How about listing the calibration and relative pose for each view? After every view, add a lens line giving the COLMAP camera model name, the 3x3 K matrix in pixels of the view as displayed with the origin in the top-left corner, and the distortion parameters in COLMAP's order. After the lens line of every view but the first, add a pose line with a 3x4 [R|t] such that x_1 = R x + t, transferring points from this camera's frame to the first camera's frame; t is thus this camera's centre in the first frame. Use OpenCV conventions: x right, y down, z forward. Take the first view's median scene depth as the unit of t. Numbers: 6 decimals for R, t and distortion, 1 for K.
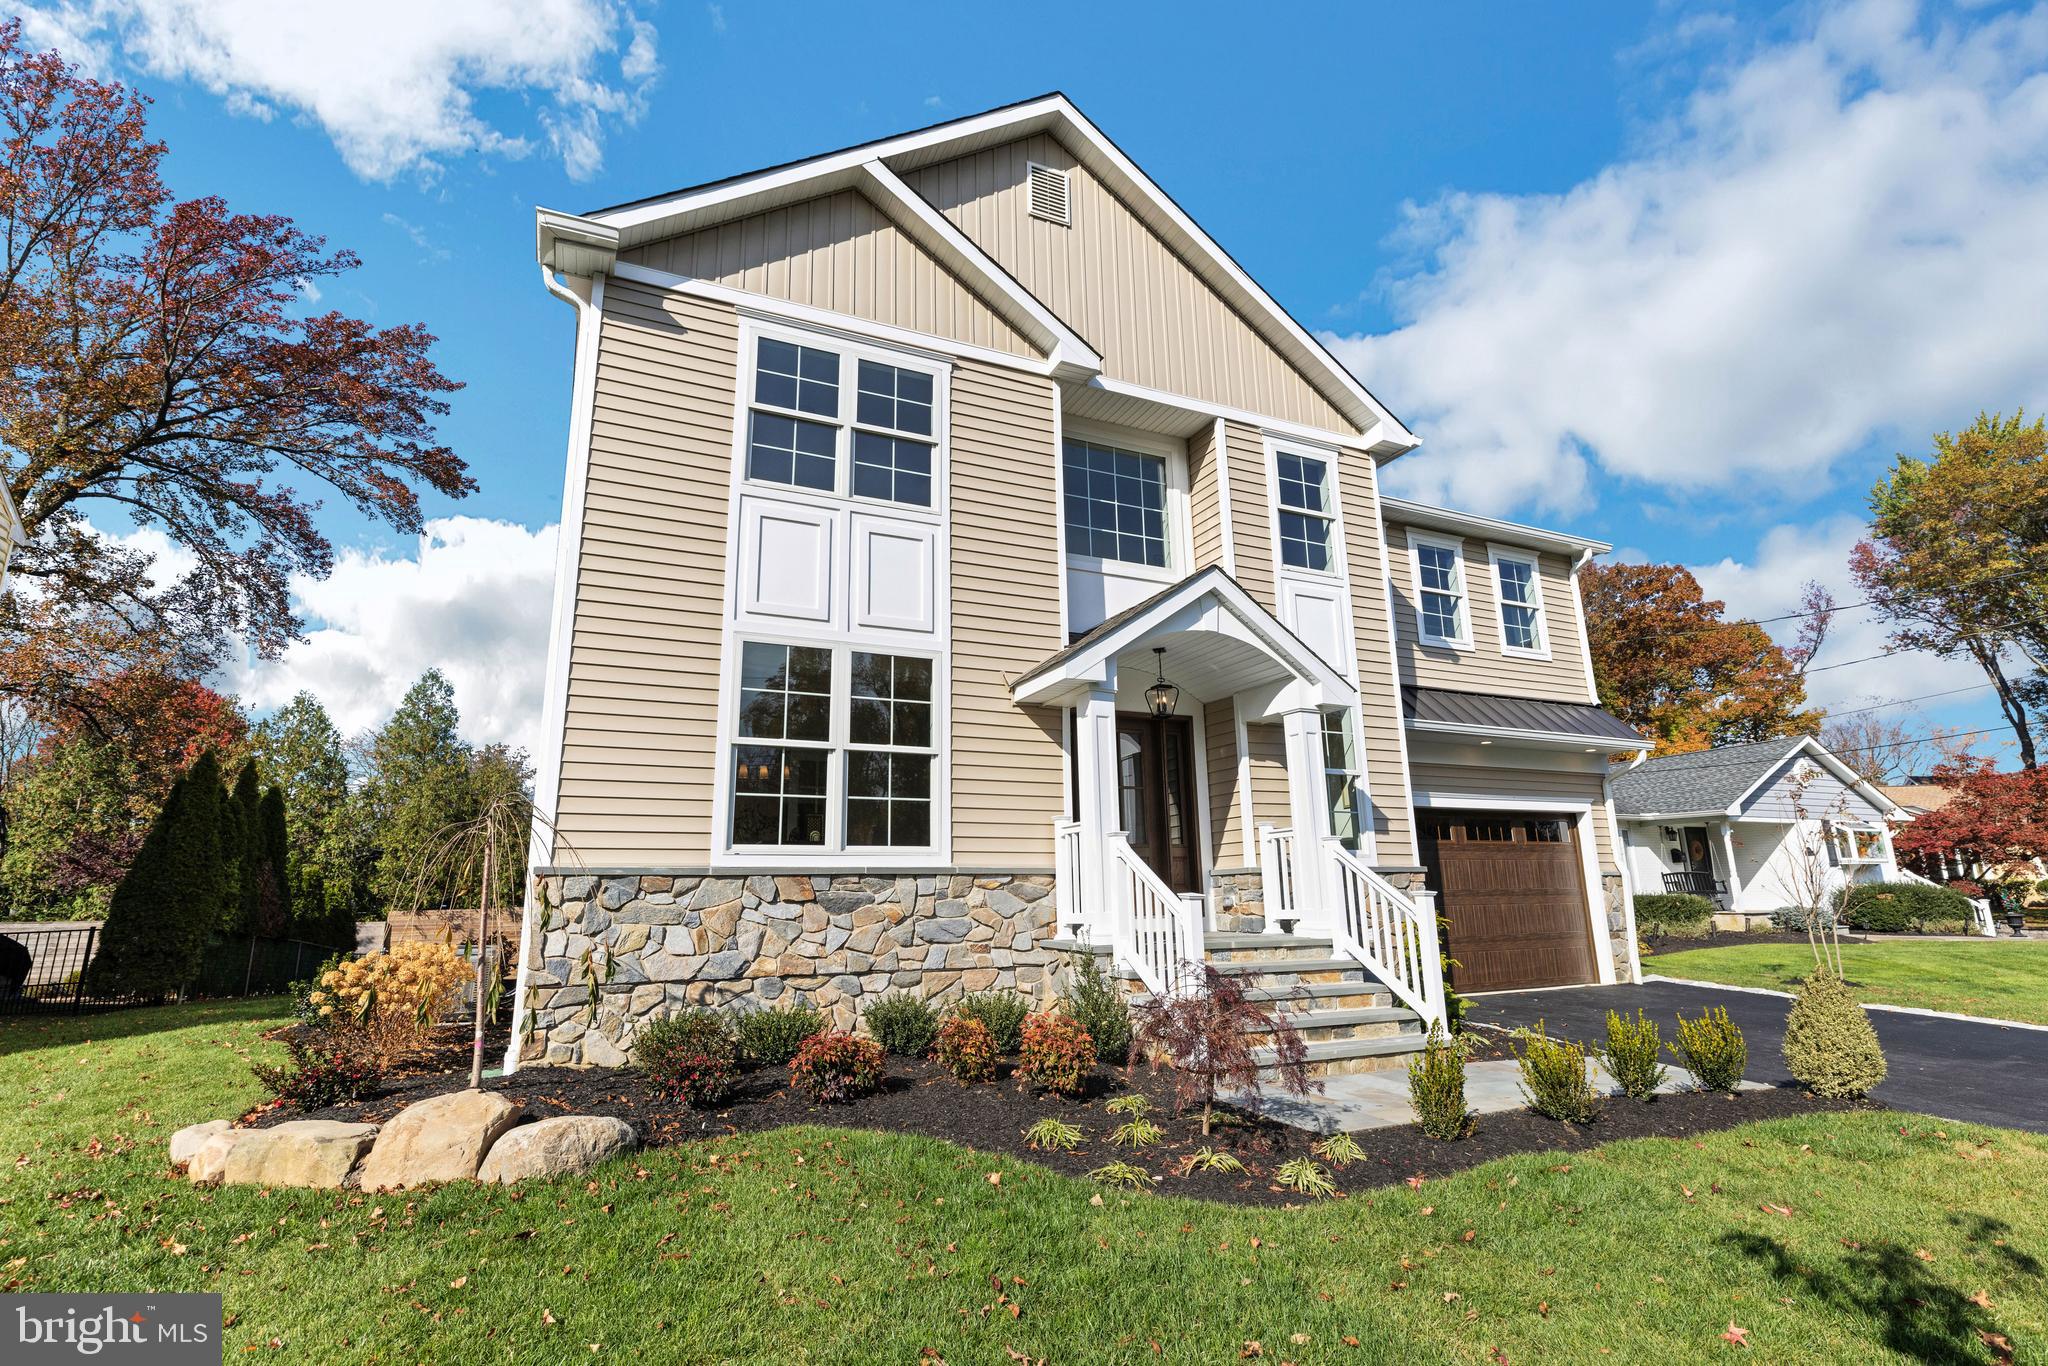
lens RADIAL K [[973.3, 0, 1021.7], [0, 973.3, 685.3], [0, 0, 1]] dist [0.001692, 0.000302]
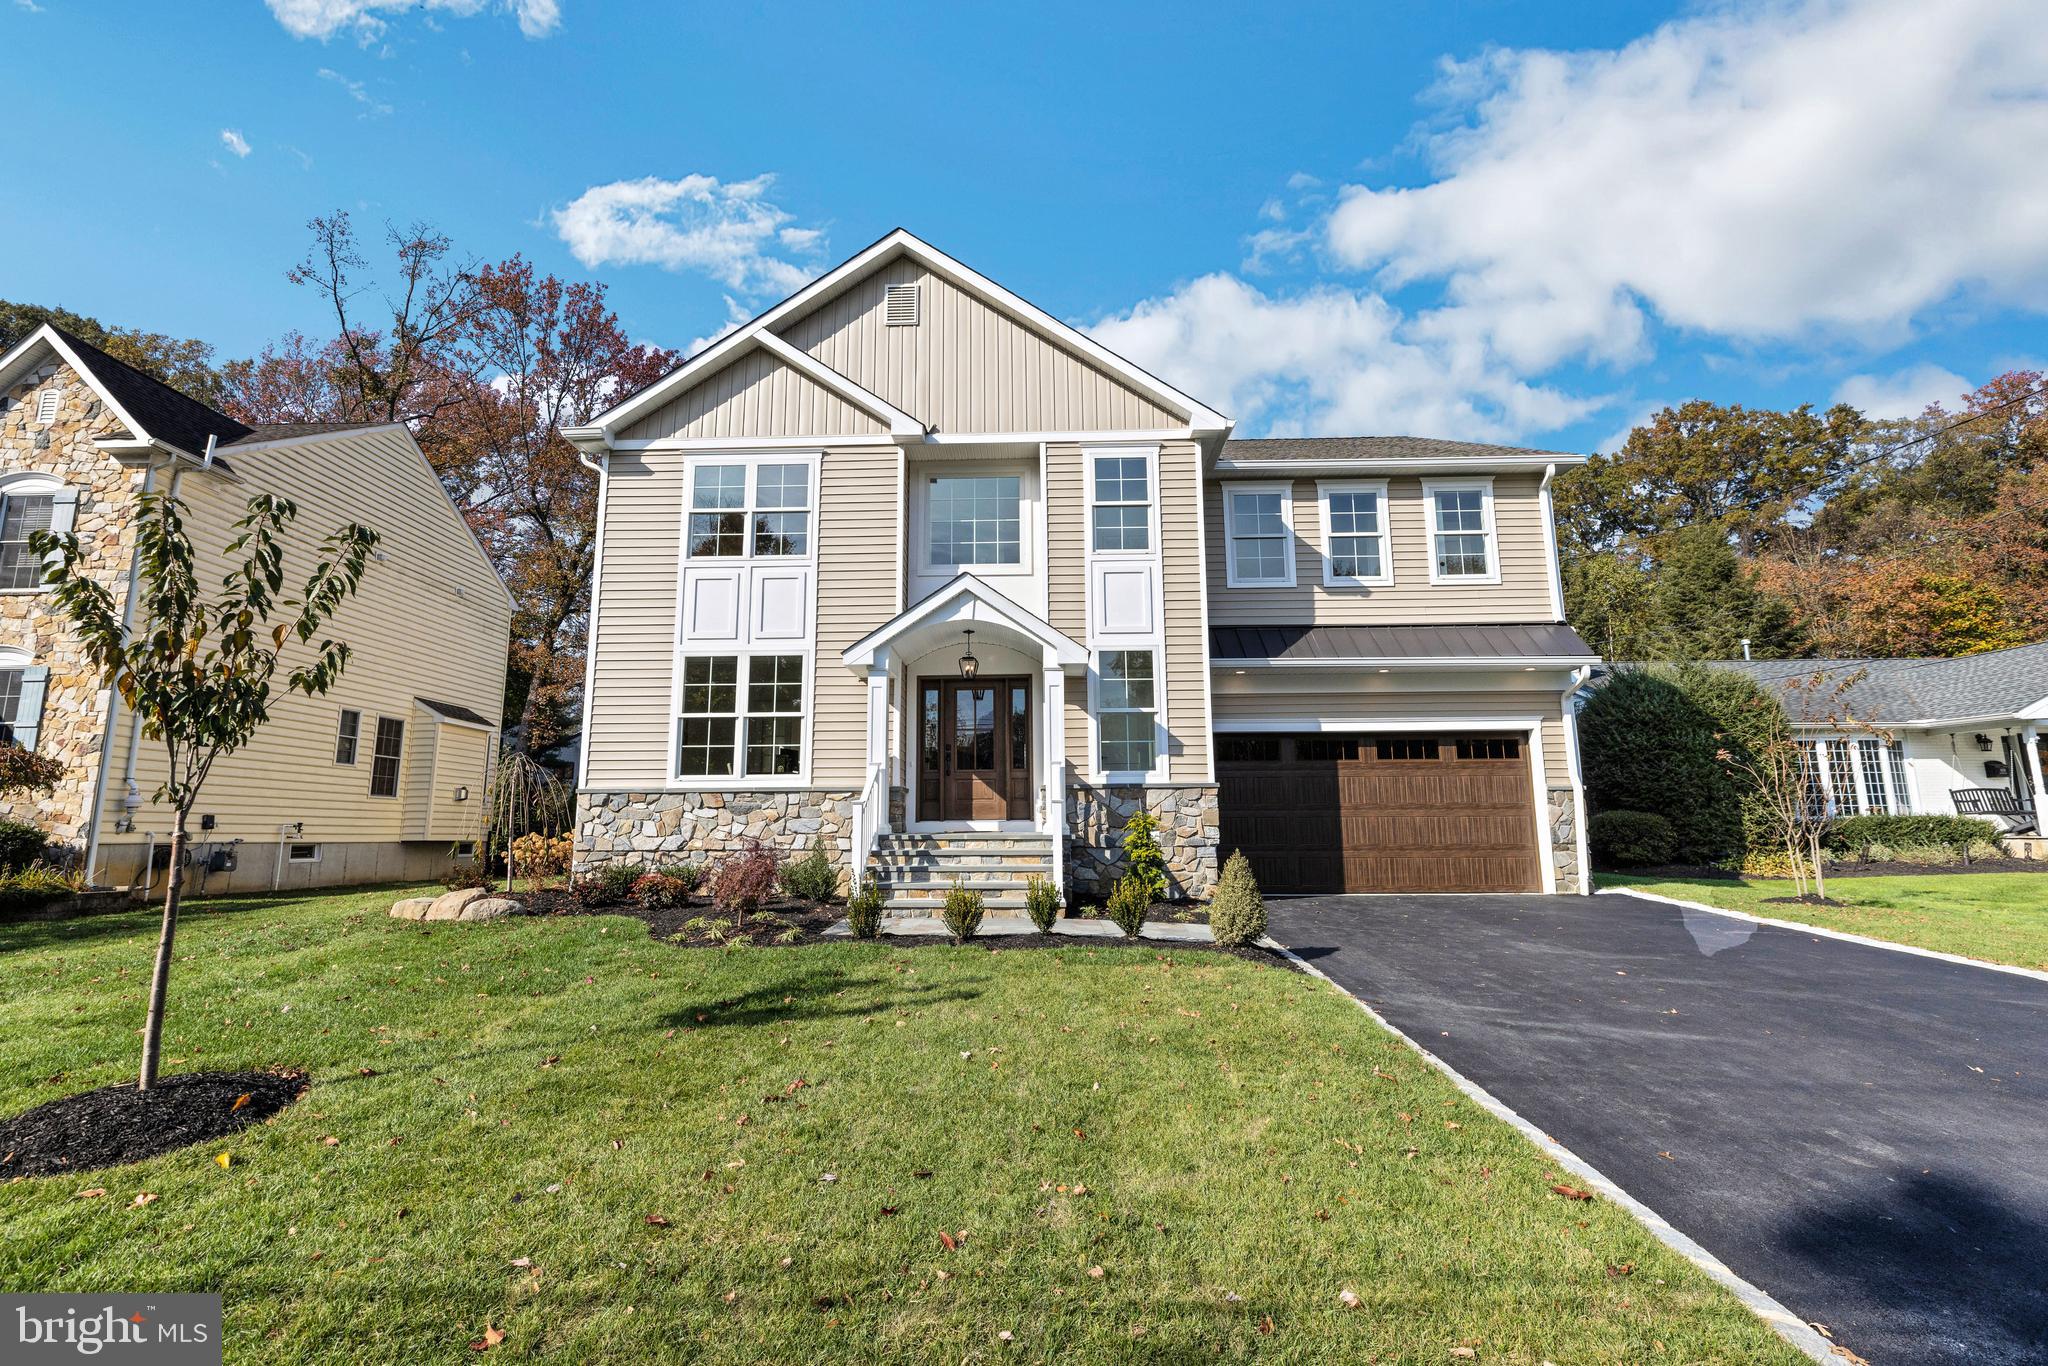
lens RADIAL K [[940.4, 0, 1017.6], [0, 940.4, 687.4], [0, 0, 1]] dist [0.009494, -0.000357]
pose [[0.893650, -0.059928, -0.444745, 0.813113], [0.090745, 0.994702, 0.048306, -0.015920], [0.439493, -0.083527, 0.894354, -0.184783]]
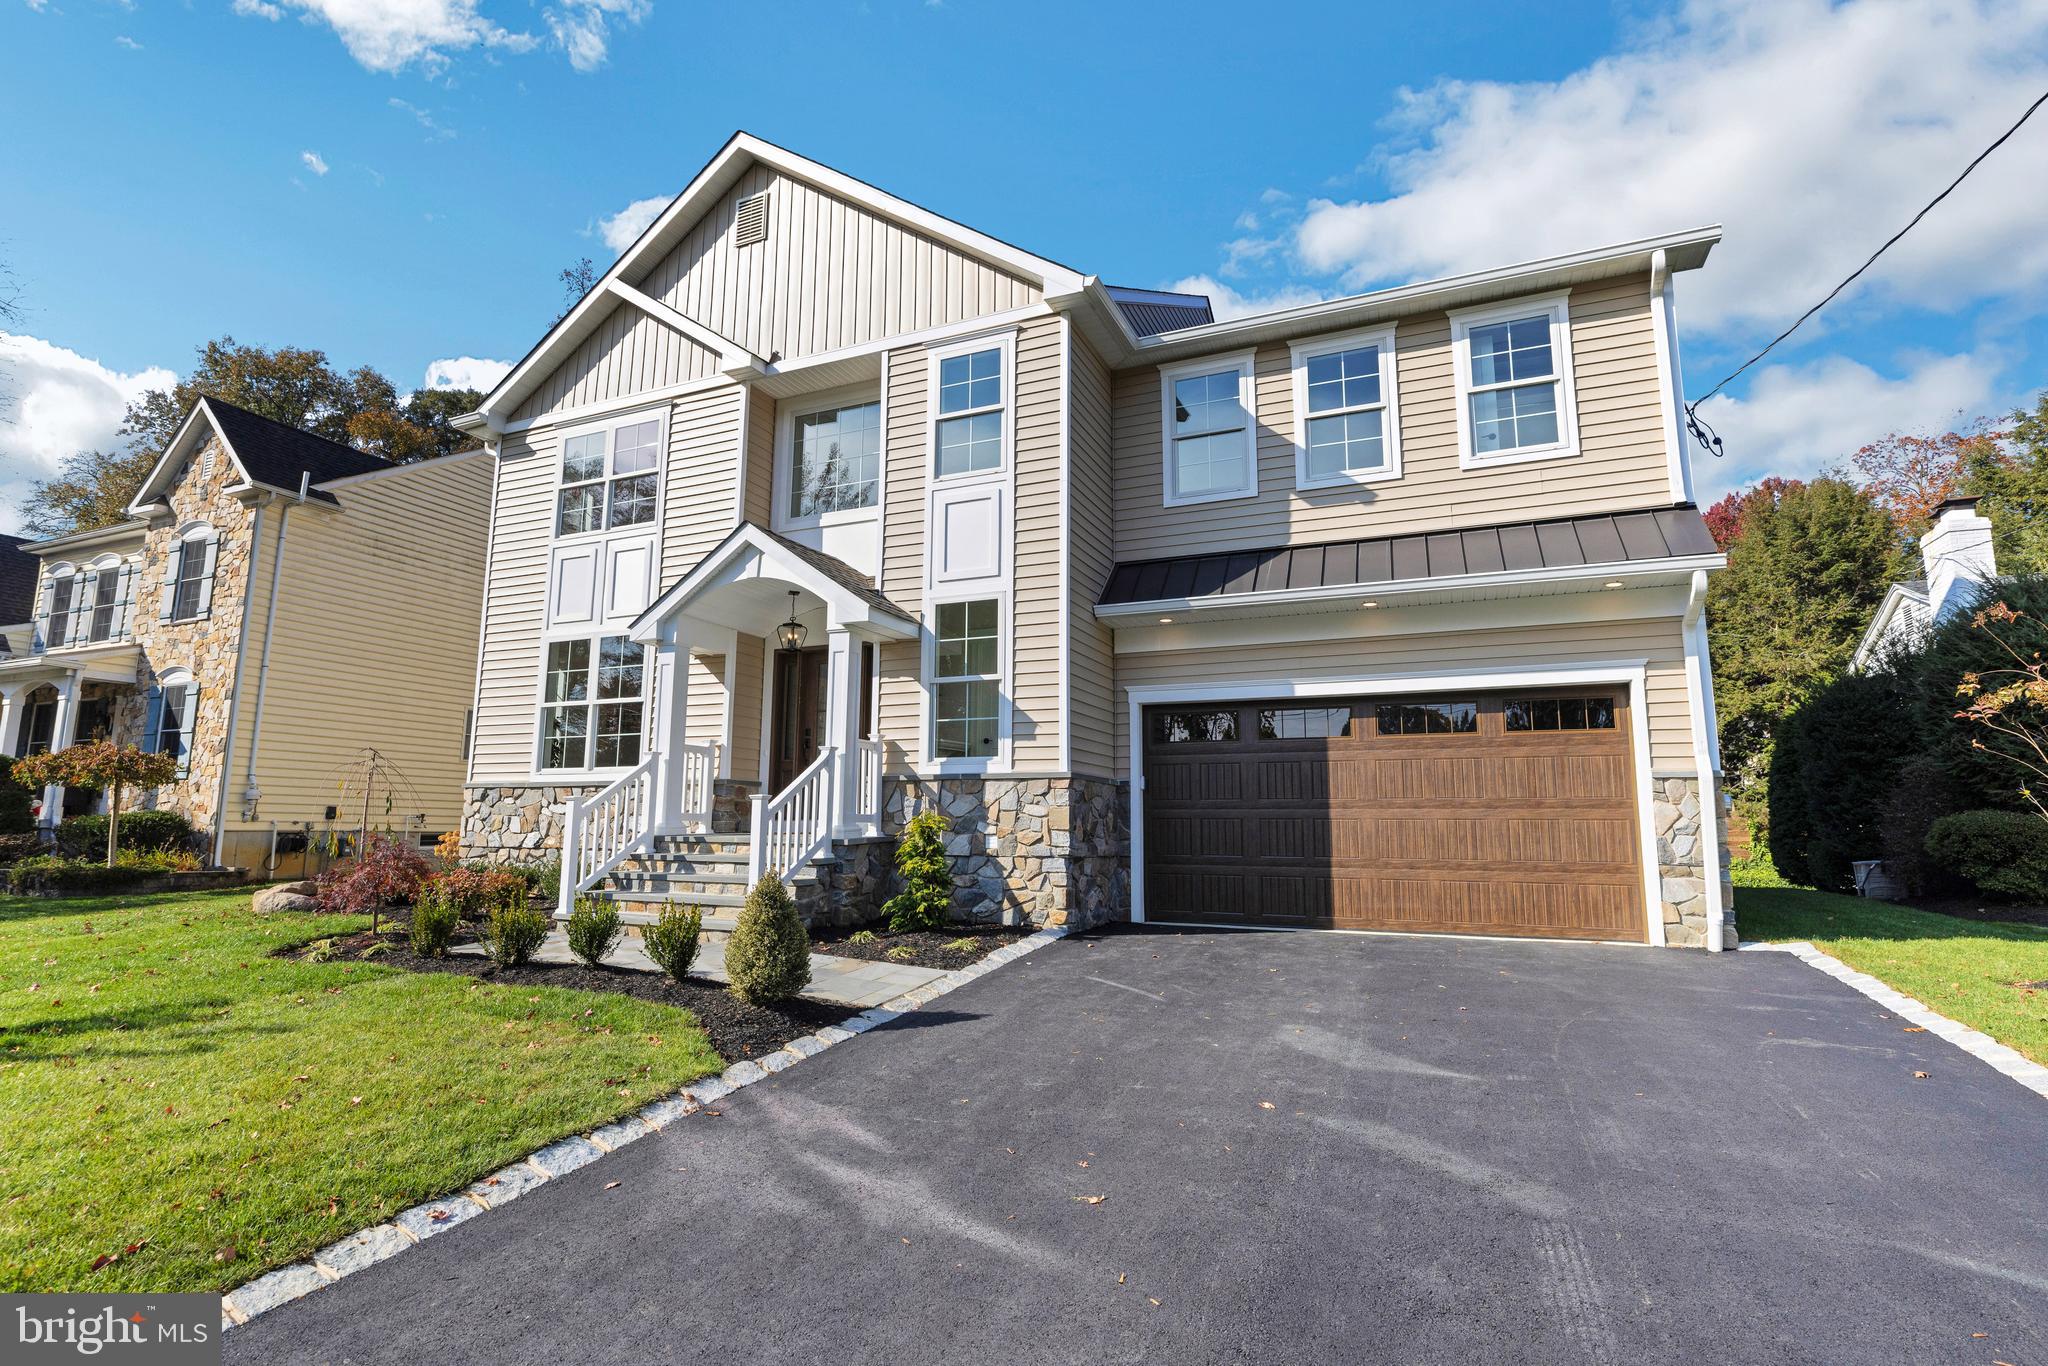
lens RADIAL K [[1011.0, 0, 1012.1], [0, 1011.0, 683.7], [0, 0, 1]] dist [-0.003903, 0.000798]
pose [[0.651260, -0.088285, -0.753702, 1.229651], [0.148580, 0.988821, 0.012560, 0.096164], [0.744167, -0.120165, 0.657096, 0.396216]]
